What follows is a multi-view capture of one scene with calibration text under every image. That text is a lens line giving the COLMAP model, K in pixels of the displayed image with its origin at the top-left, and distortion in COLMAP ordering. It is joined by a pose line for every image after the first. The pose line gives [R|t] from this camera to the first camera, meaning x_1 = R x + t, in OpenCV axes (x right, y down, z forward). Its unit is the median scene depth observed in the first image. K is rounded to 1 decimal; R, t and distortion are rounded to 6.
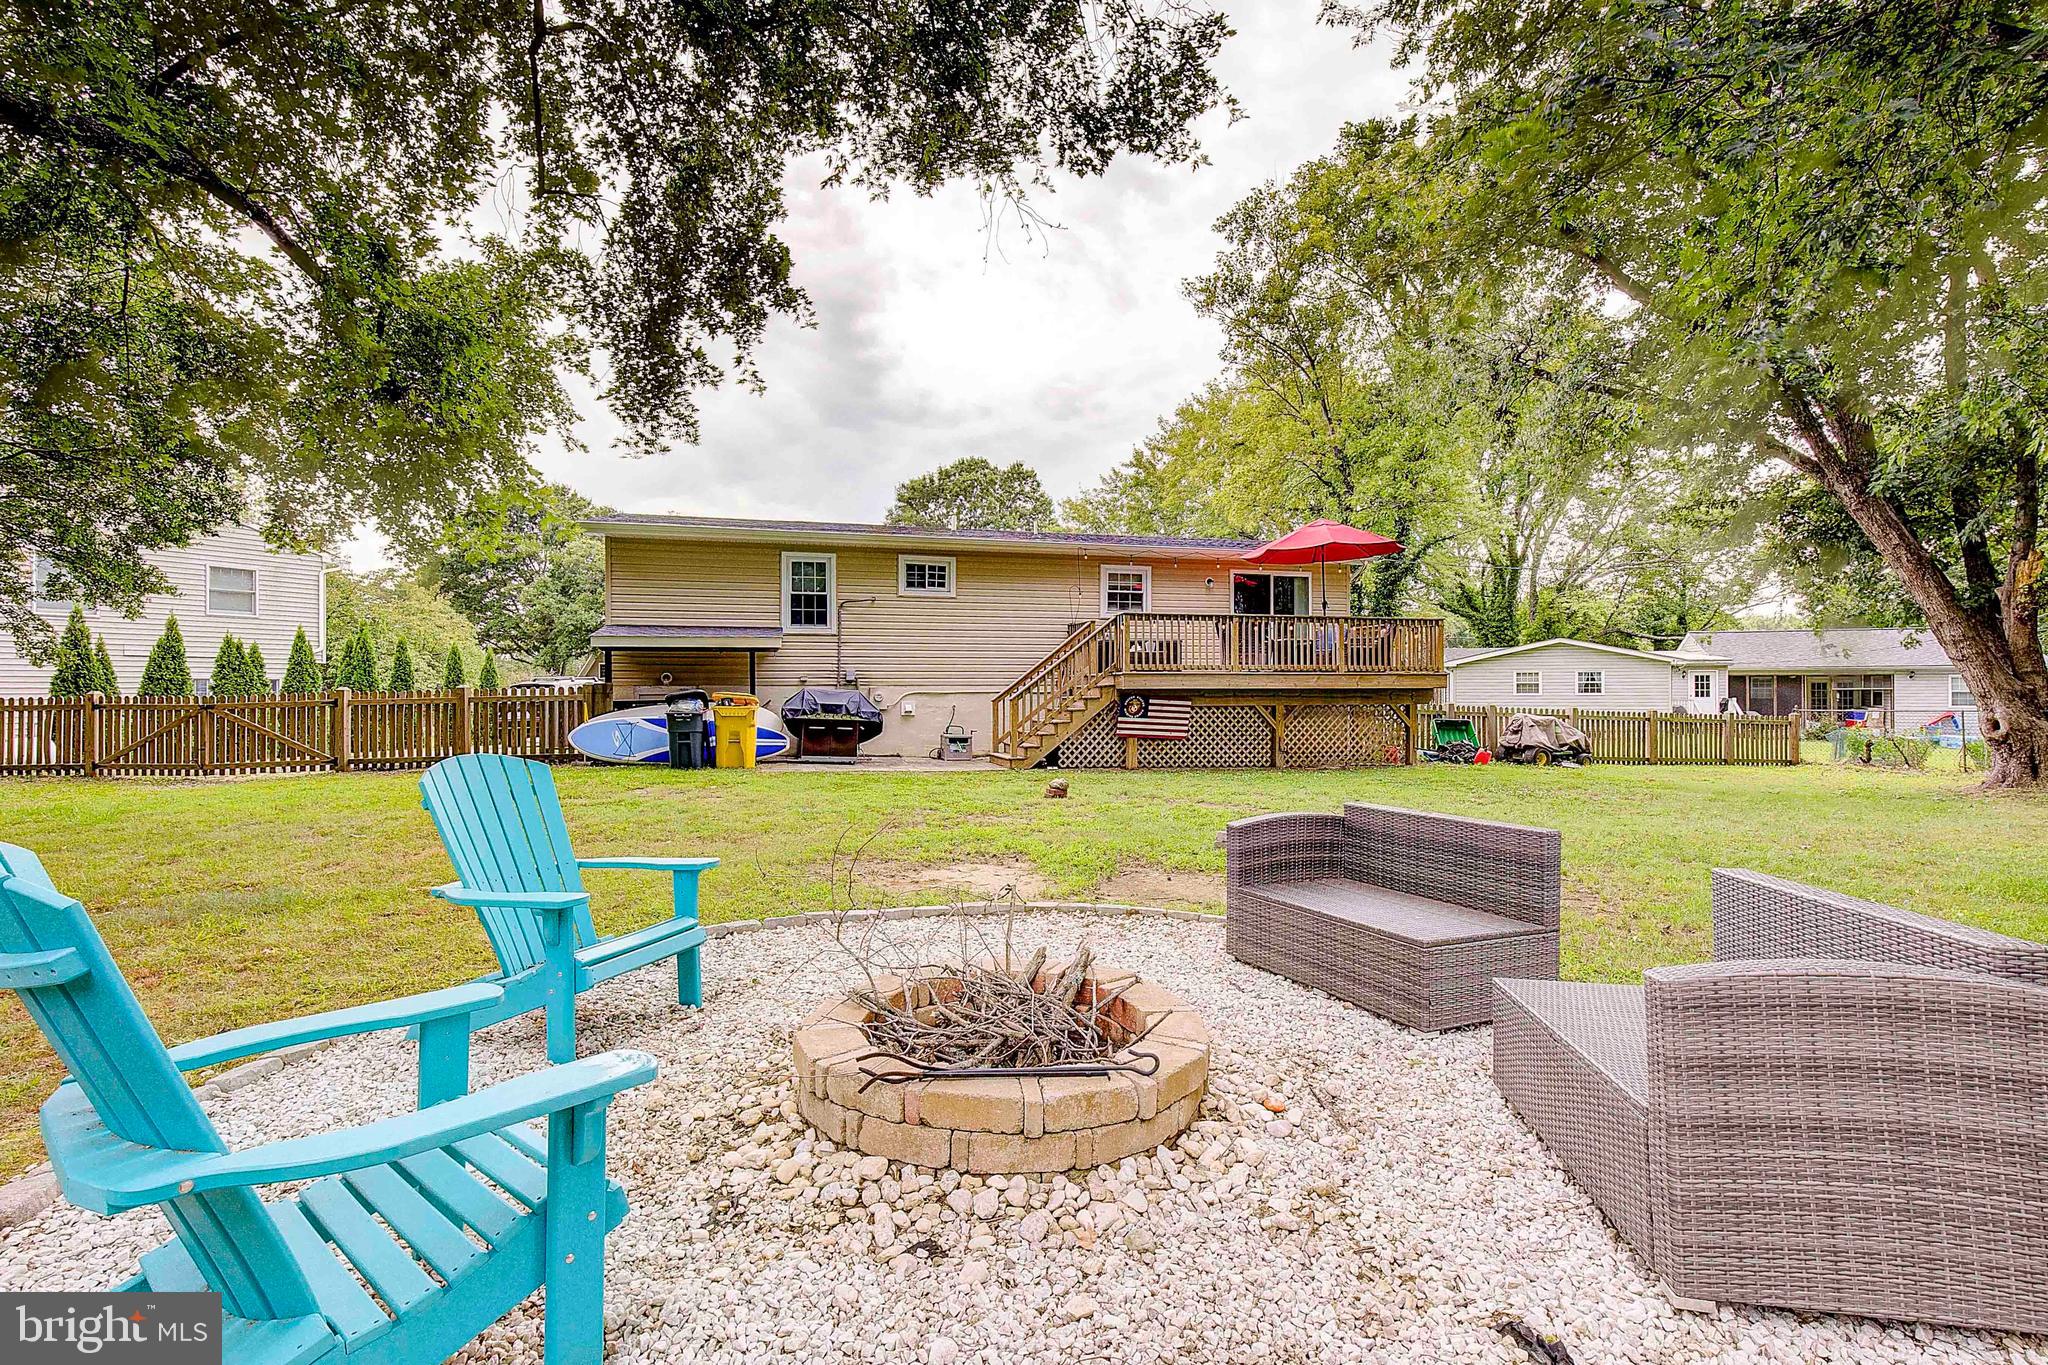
lens RADIAL K [[943.1, 0, 1025.4], [0, 943.1, 690.2], [0, 0, 1]] dist [0.003720, 0.000207]
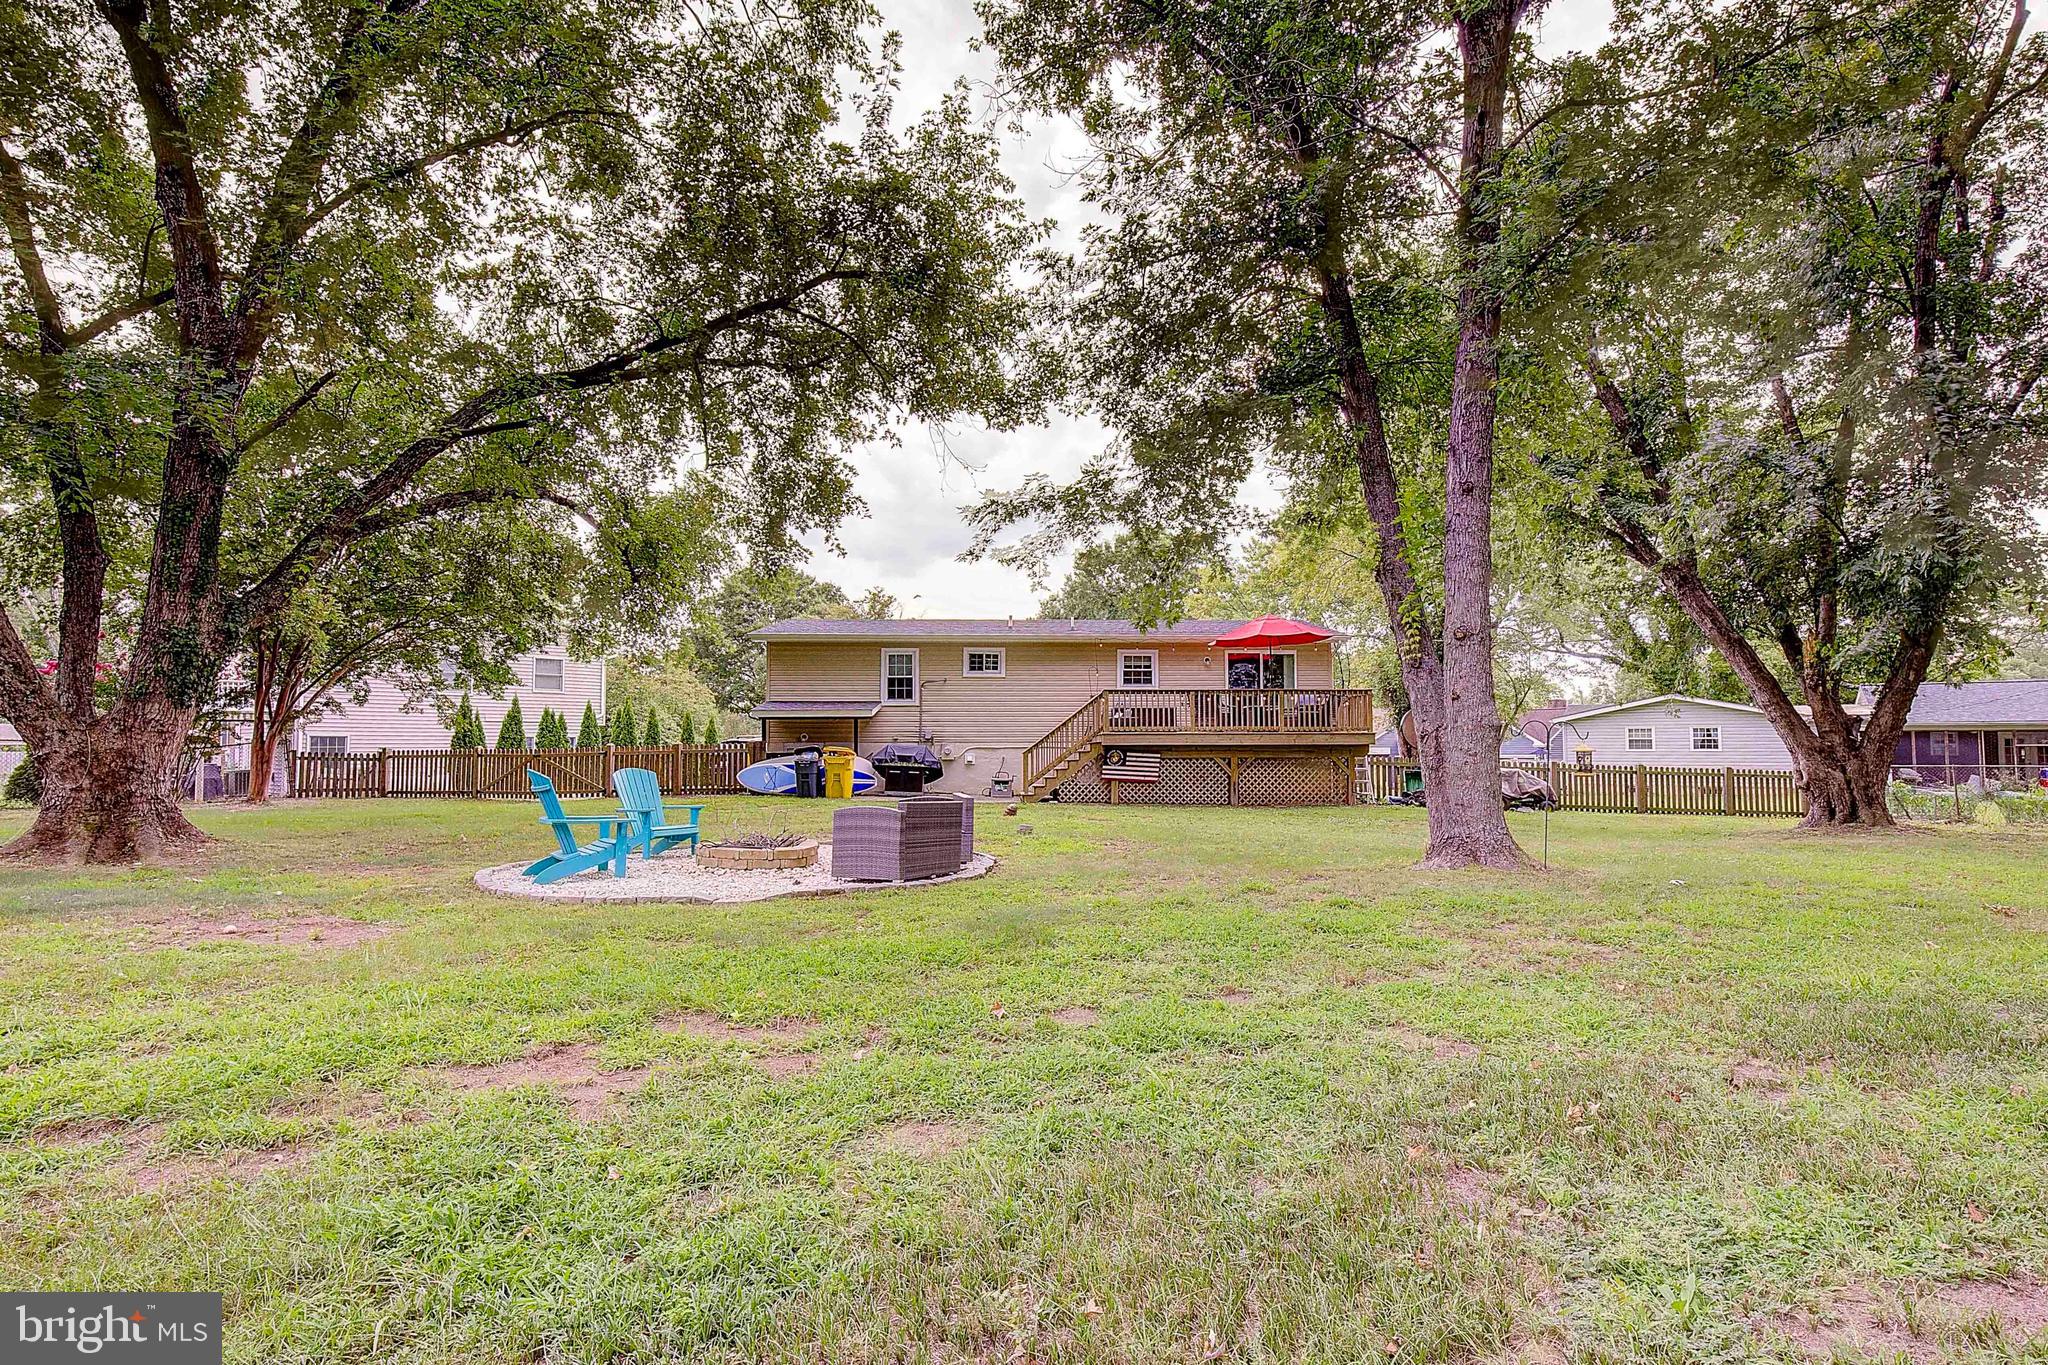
lens RADIAL K [[943.1, 0, 1002.6], [0, 943.1, 709.3], [0, 0, 1]] dist [0.003720, 0.000207]
pose [[0.970427, -0.007806, -0.241267, 0.264482], [-0.001386, 0.999280, -0.037904, -0.001032], [0.241389, 0.037117, 0.969718, -0.335050]]
